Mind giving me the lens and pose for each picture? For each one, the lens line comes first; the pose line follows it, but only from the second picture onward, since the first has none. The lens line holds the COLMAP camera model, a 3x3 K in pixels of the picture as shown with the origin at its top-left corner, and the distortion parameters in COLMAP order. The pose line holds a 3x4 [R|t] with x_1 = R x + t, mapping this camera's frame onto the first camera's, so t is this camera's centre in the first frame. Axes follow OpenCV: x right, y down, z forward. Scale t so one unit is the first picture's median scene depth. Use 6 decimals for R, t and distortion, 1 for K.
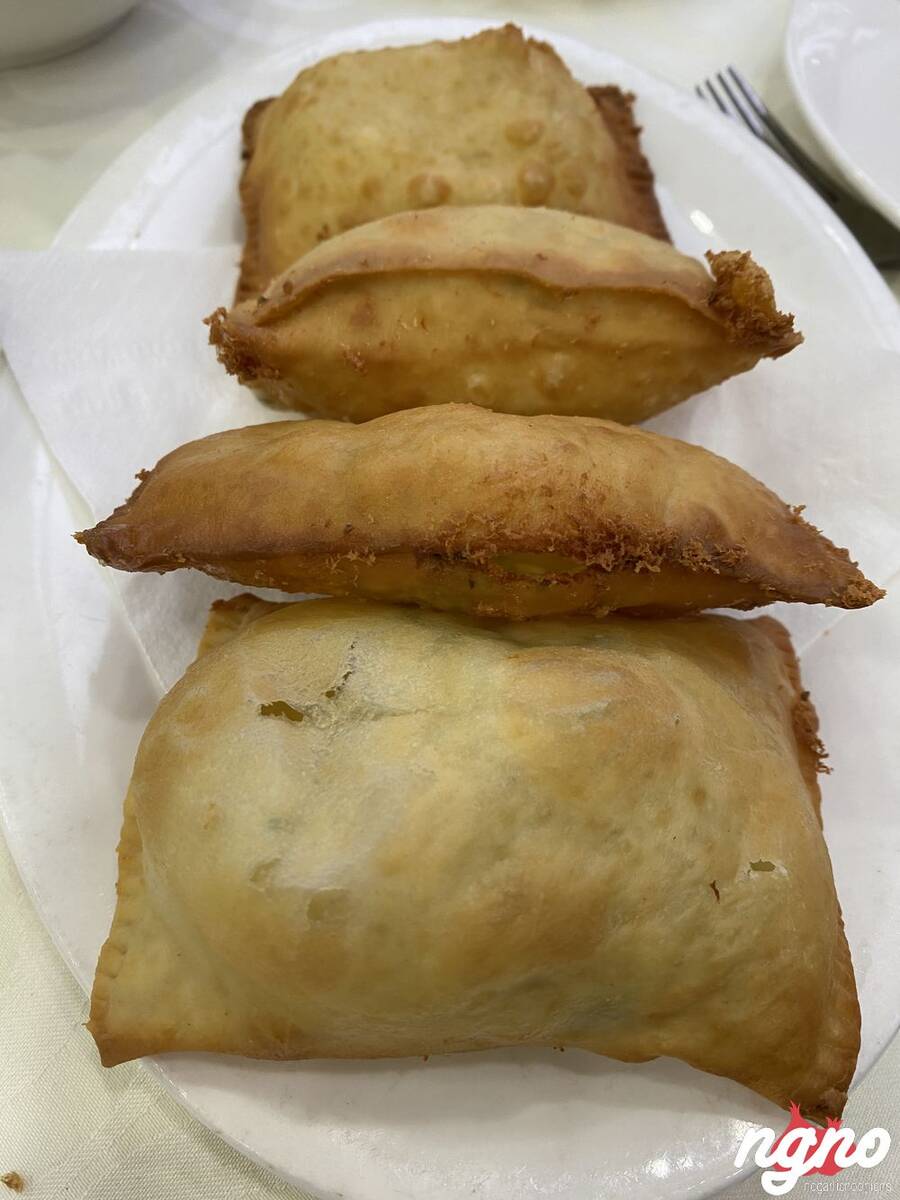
lens RADIAL K [[903.9, 0, 437.1], [0, 903.9, 606.7], [0, 0, 1]] dist [0.050059, -0.087763]
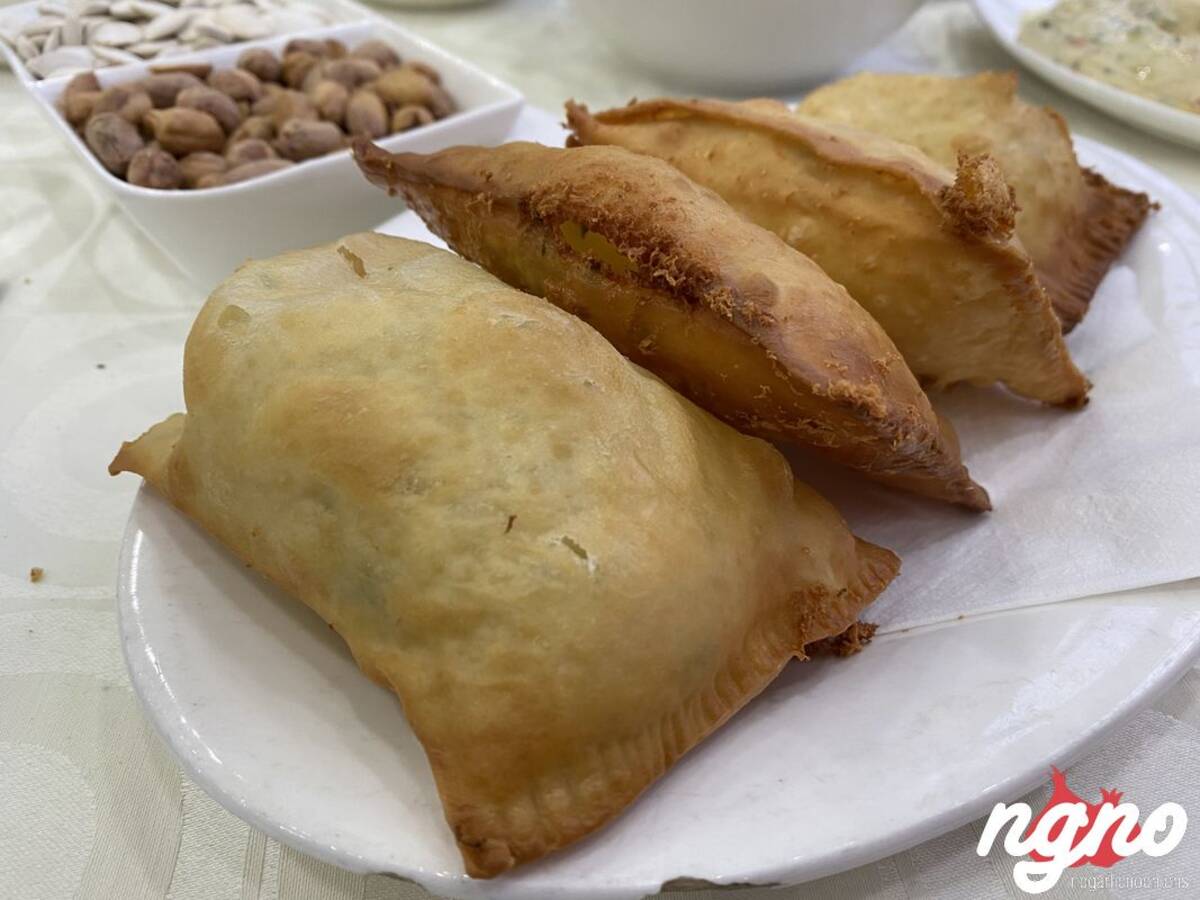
lens RADIAL K [[903.9, 0, 600.0], [0, 903.9, 450.0], [0, 0, 1]] dist [0.050059, -0.087763]
pose [[0.759997, 0.415647, -0.499642, 0.765463], [-0.558633, 0.810670, -0.175337, 0.337725], [0.332167, 0.412372, 0.848301, 0.173816]]
